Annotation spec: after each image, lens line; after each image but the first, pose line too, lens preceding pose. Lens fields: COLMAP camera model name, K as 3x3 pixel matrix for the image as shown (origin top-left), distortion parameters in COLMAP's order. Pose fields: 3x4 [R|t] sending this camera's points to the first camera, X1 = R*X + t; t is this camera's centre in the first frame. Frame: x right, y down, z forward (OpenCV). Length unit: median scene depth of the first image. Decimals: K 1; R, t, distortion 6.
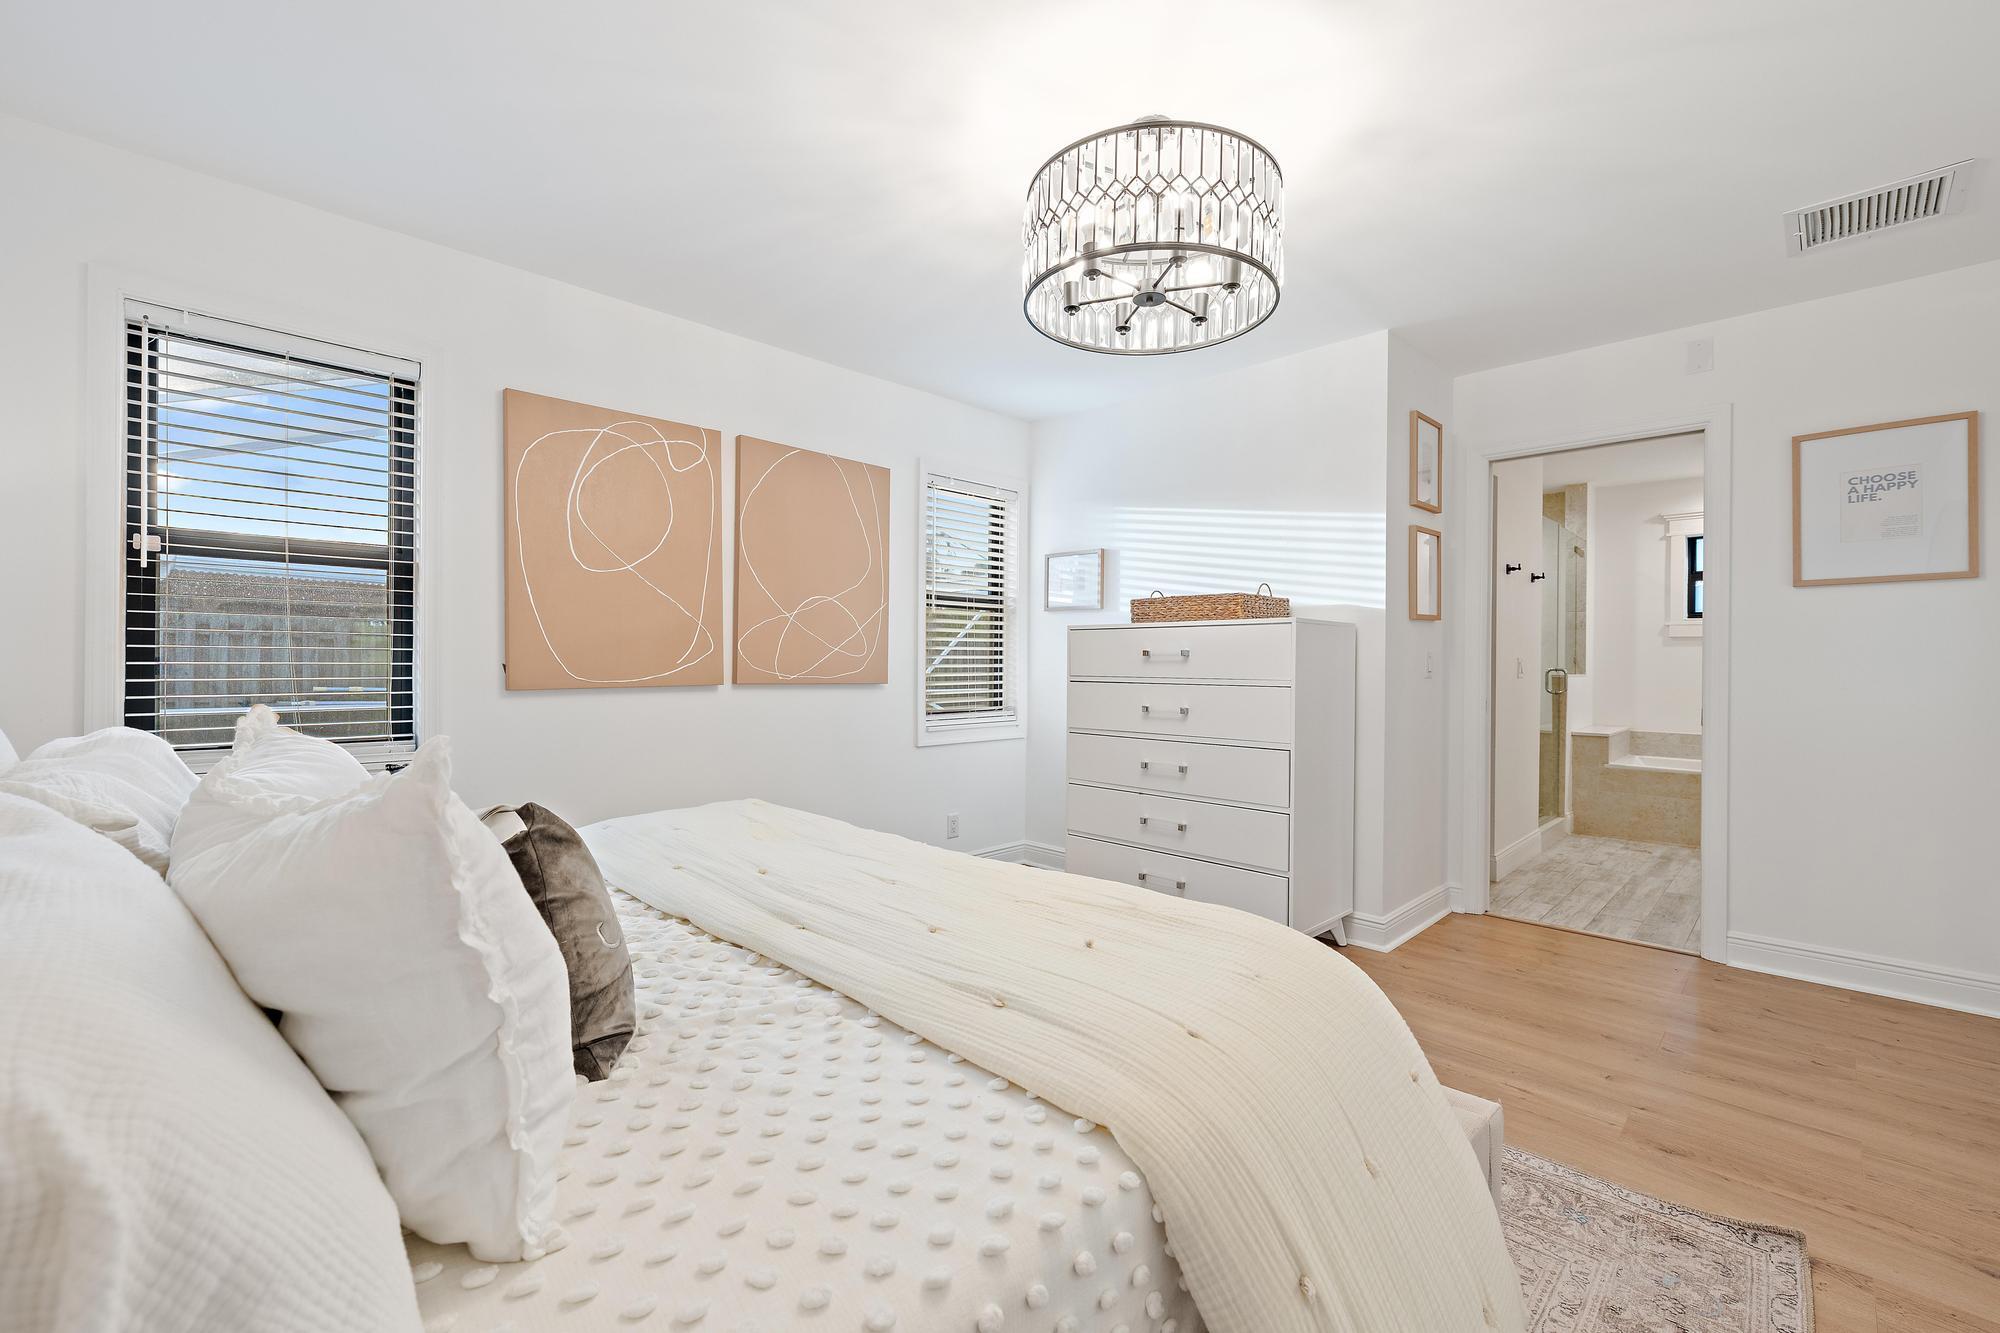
lens RADIAL K [[862.7, 0, 995.1], [0, 862.7, 682.5], [0, 0, 1]] dist [0.002326, 0.000250]
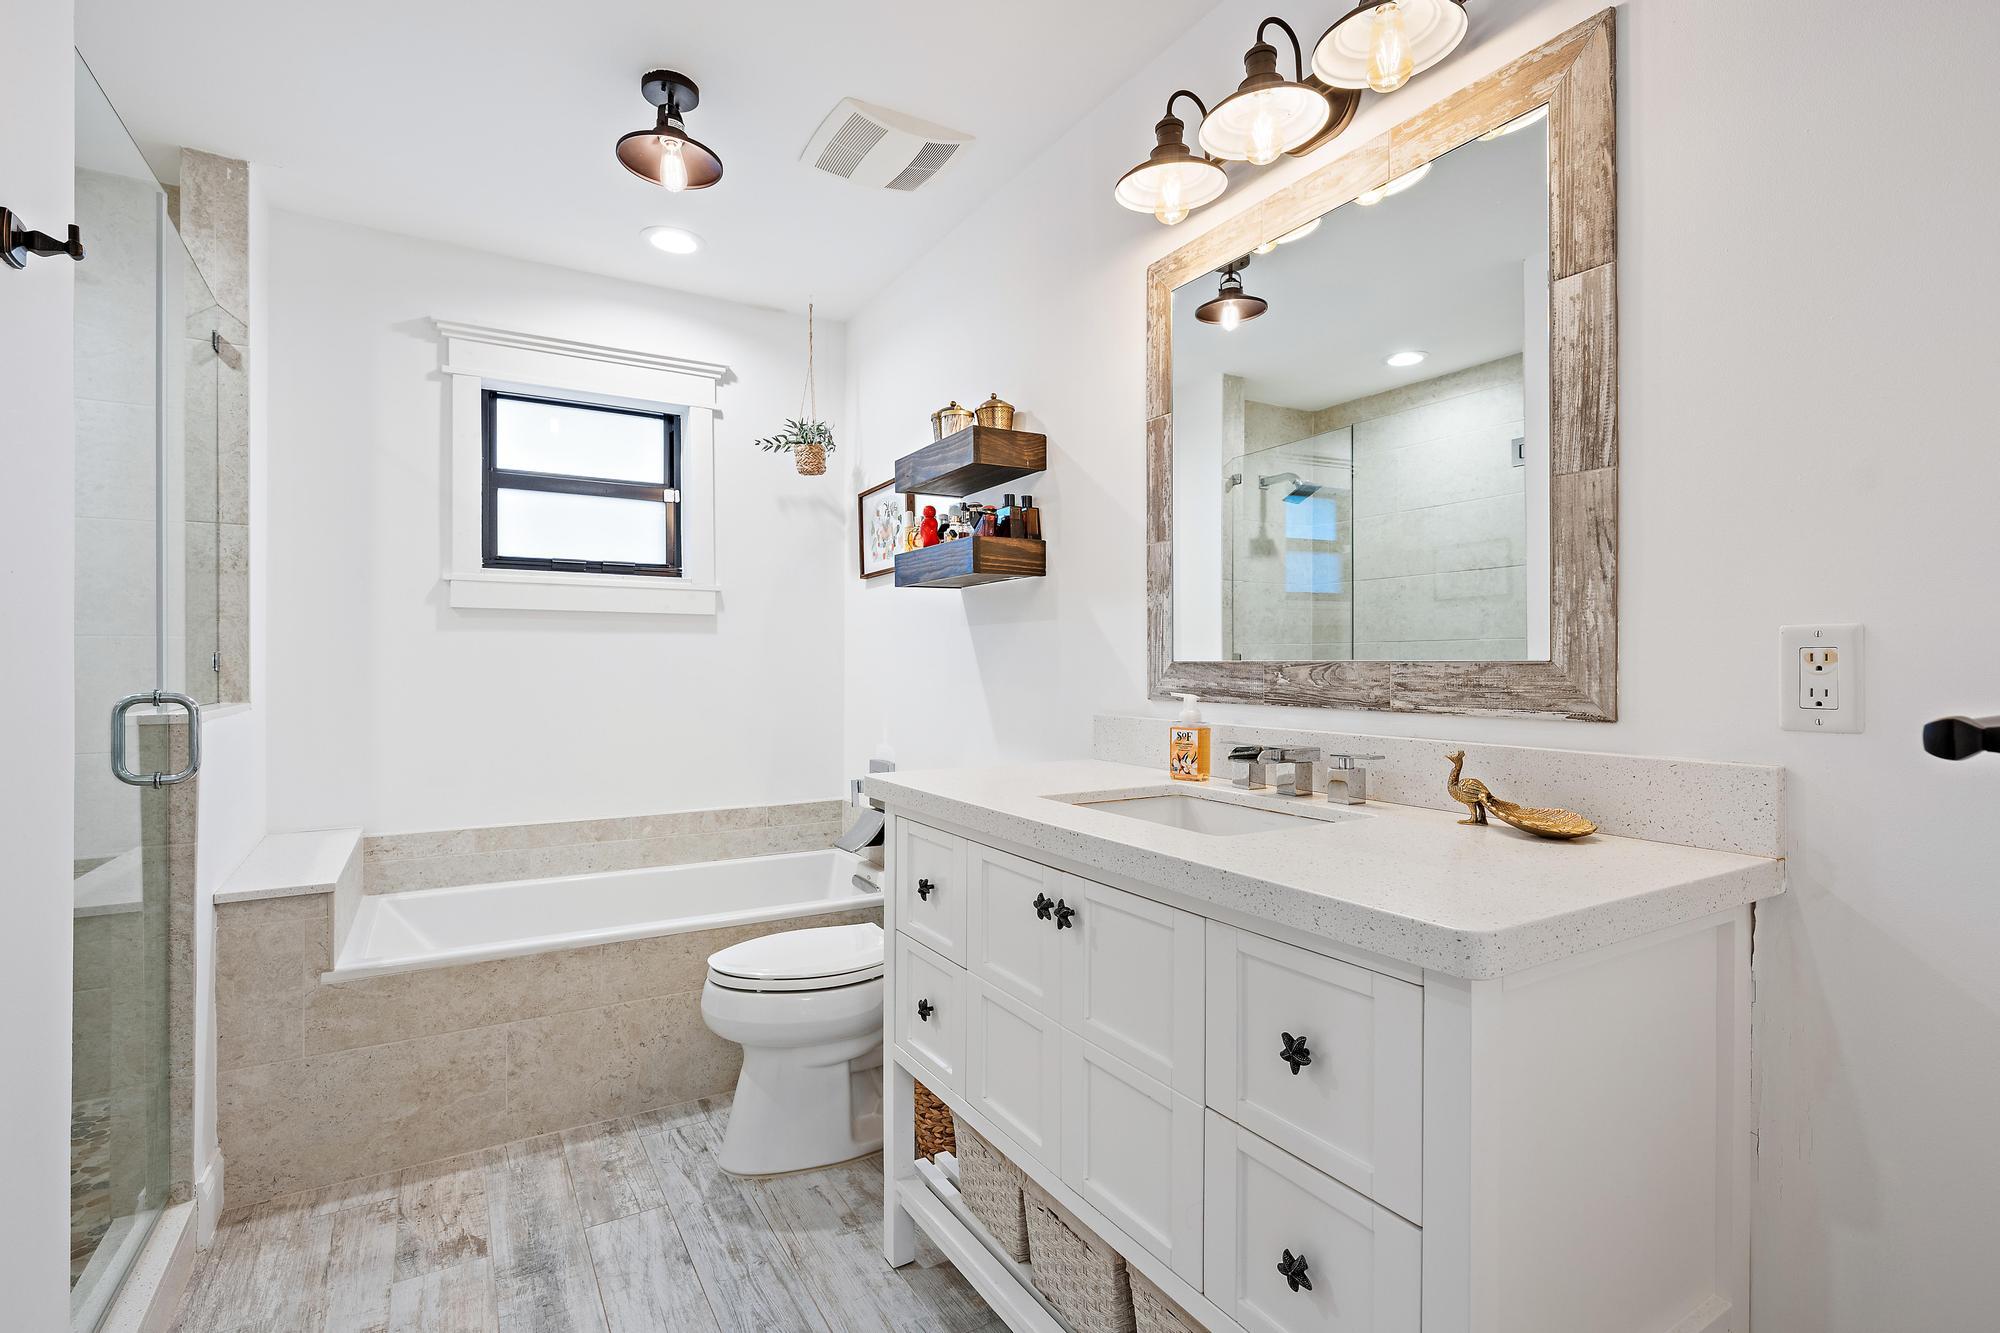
lens RADIAL K [[970.2, 0, 1012.1], [0, 970.2, 657.9], [0, 0, 1]] dist [0.003051, 0.001284]
pose [[0.267710, 0.001888, 0.963498, 0.395127], [0.016652, 0.999840, -0.006586, -0.020624], [-0.963356, 0.017807, 0.267636, 0.610084]]
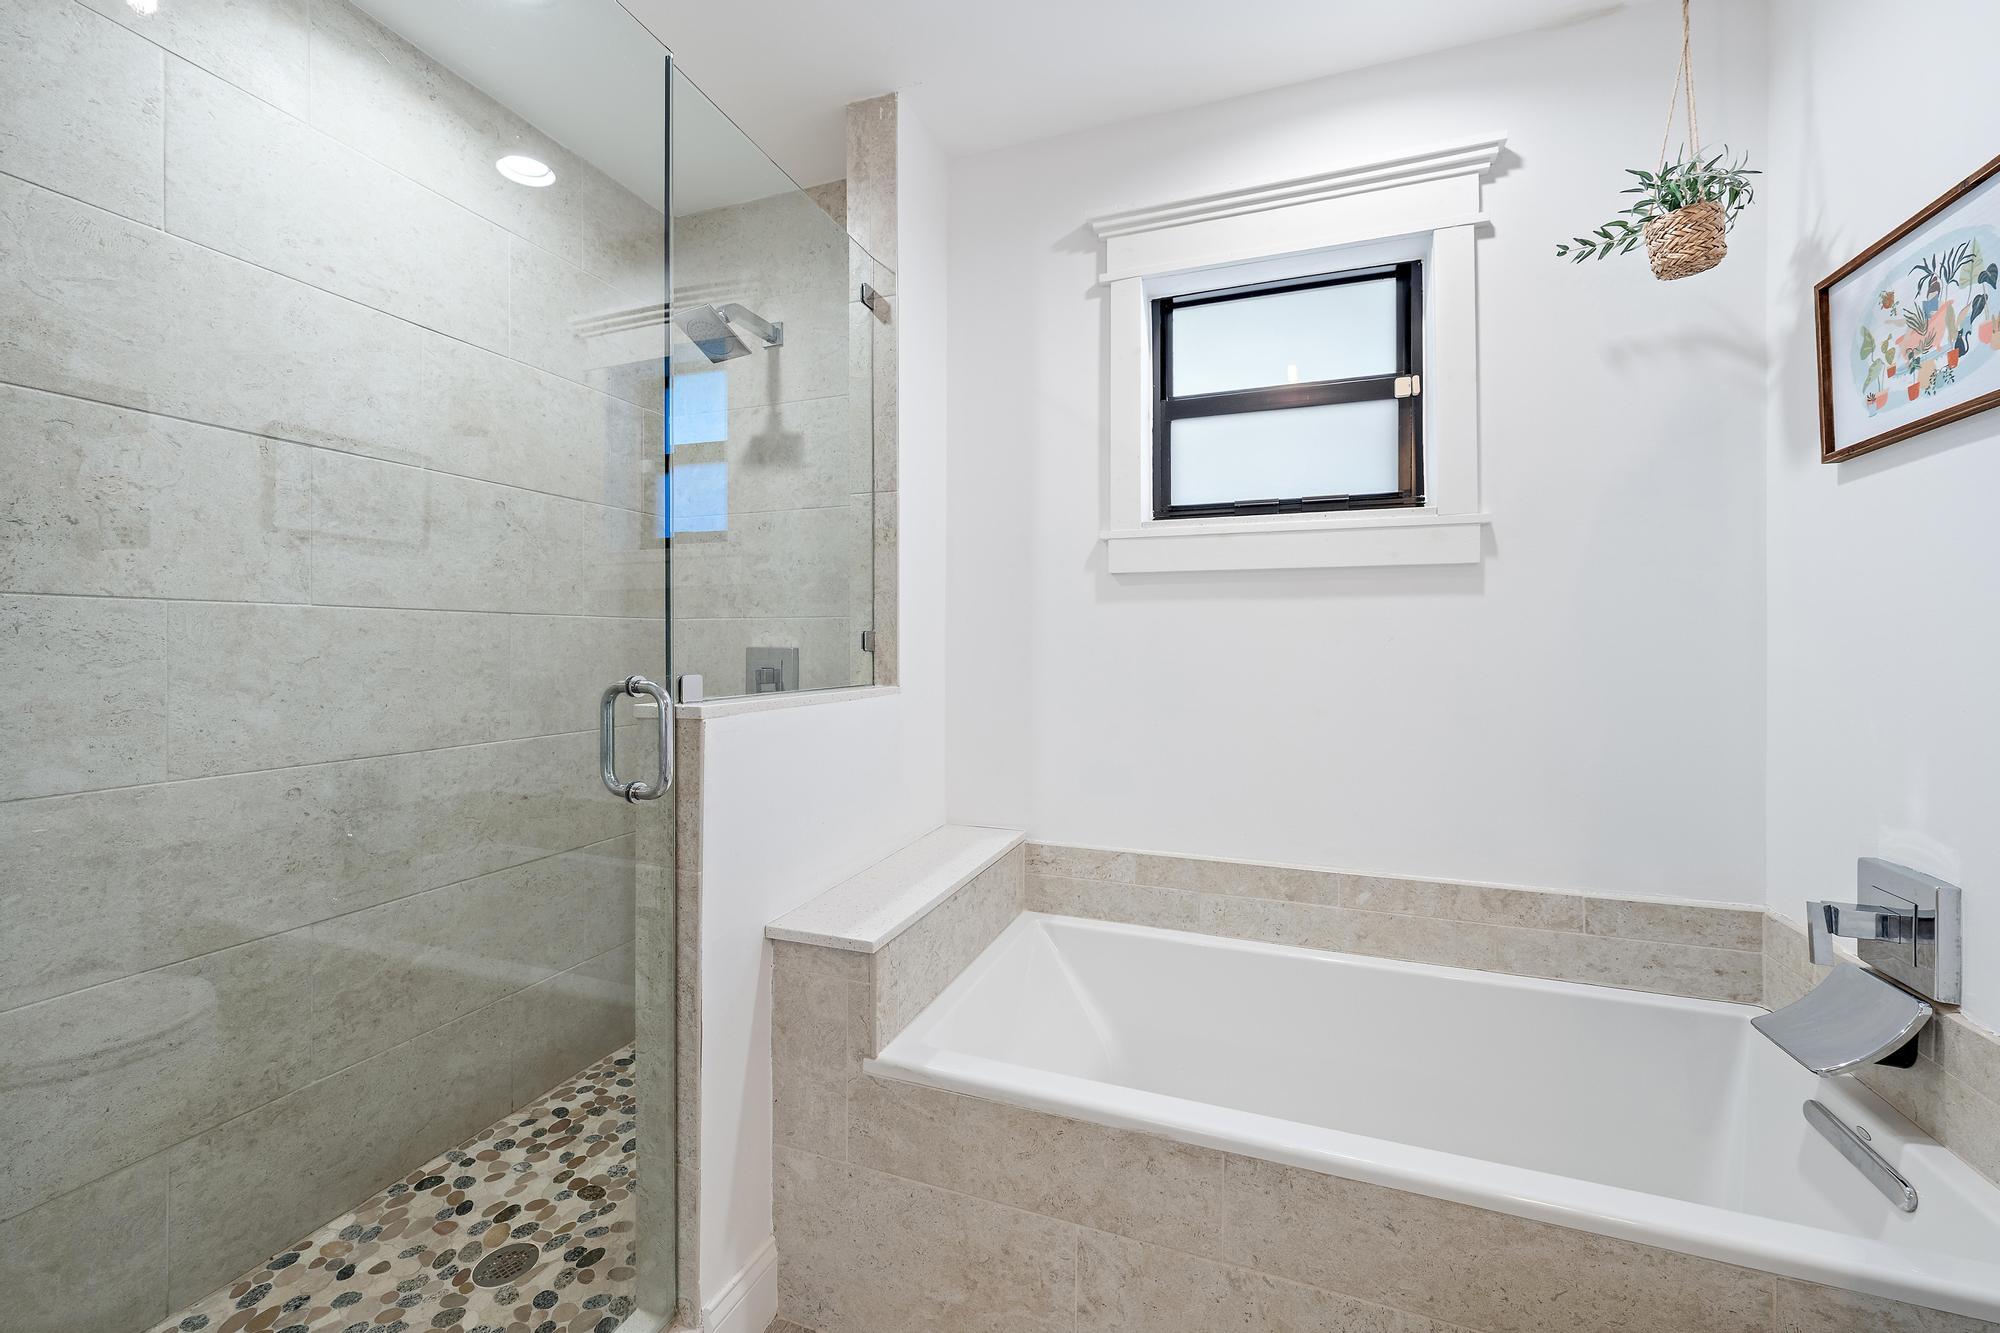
lens RADIAL K [[760.2, 0, 1018.3], [0, 760.2, 643.8], [0, 0, 1]] dist [-0.002012, -0.000181]
pose [[0.916036, -0.002883, 0.401086, 0.630021], [0.009250, 0.999860, -0.013939, -0.021508], [-0.400990, 0.016479, 0.915934, 0.744252]]
